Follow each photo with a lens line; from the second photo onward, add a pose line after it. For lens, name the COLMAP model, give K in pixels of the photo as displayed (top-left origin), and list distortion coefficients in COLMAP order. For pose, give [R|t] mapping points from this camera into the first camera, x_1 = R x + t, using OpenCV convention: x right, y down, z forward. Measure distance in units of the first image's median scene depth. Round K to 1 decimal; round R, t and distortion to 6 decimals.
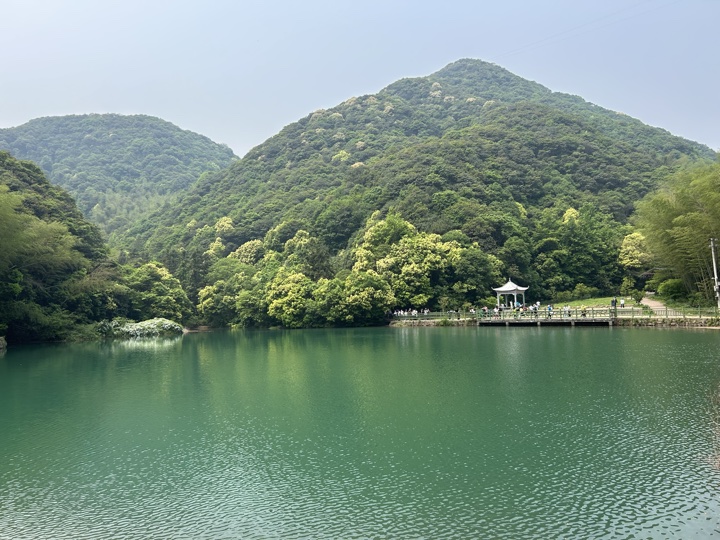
lens RADIAL K [[539.0, 0, 360.0], [0, 539.0, 270.0], [0, 0, 1]] dist [0.077431, -0.098594]
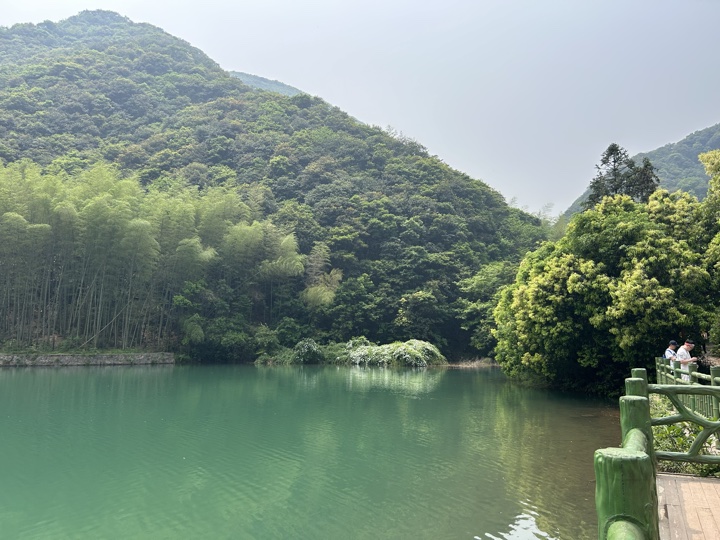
lens RADIAL K [[539.0, 0, 360.0], [0, 539.0, 270.0], [0, 0, 1]] dist [0.077431, -0.098594]
pose [[0.235346, -0.090275, -0.967710, 0.243399], [0.054688, 0.995329, -0.079552, 0.052495], [0.970372, -0.034199, 0.239184, 0.781383]]
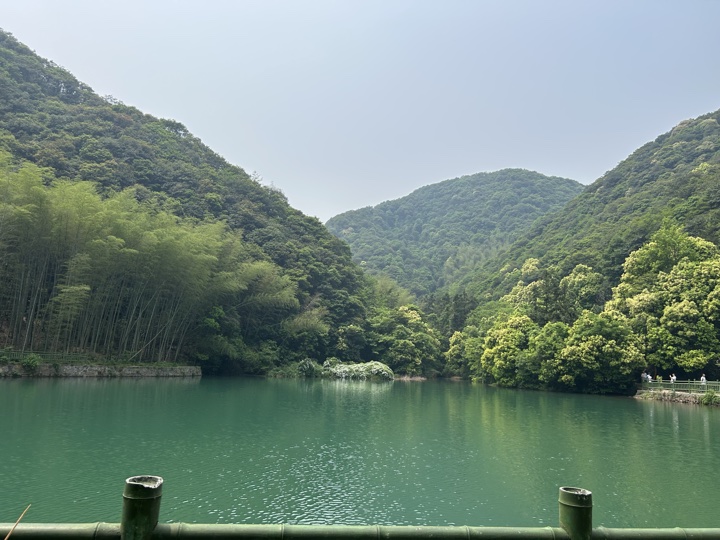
lens RADIAL K [[539.0, 0, 360.0], [0, 539.0, 270.0], [0, 0, 1]] dist [0.077431, -0.098594]
pose [[0.748562, -0.048966, -0.661254, 0.235253], [-0.017247, 0.995494, -0.093241, 0.018110], [0.662841, 0.081202, 0.744345, 0.273405]]
